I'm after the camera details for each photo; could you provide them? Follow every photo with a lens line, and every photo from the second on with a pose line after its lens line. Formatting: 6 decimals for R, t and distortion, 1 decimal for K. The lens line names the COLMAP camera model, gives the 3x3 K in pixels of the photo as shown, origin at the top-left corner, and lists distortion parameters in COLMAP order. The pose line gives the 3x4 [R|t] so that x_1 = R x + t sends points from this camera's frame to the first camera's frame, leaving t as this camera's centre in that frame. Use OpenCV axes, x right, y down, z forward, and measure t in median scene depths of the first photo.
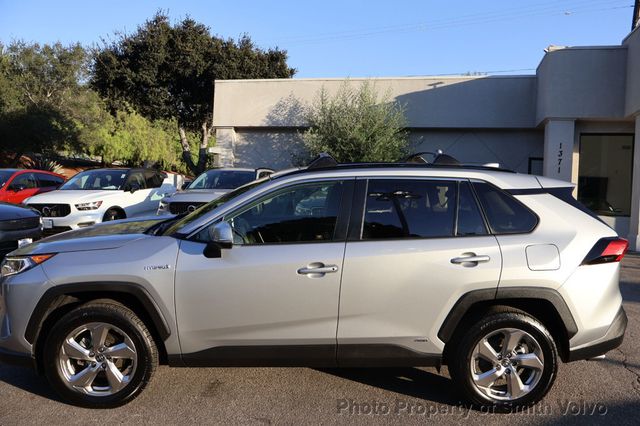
lens RADIAL K [[534.2, 0, 319.3], [0, 534.2, 216.6], [0, 0, 1]] dist [0.002492, -0.006091]
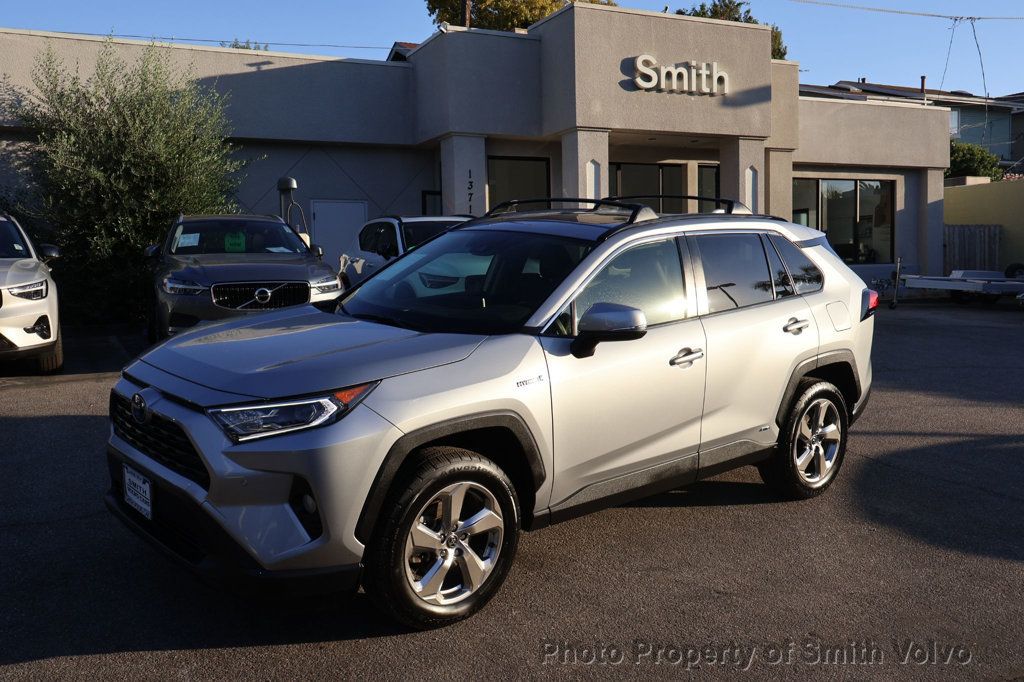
lens RADIAL K [[924.7, 0, 508.9], [0, 924.7, 337.5], [0, 0, 1]] dist [0.007223, 0.009657]
pose [[0.775261, -0.100023, 0.623672, -0.276953], [0.065478, 0.994789, 0.078149, -0.012960], [-0.628239, -0.019749, 0.777770, 0.038339]]
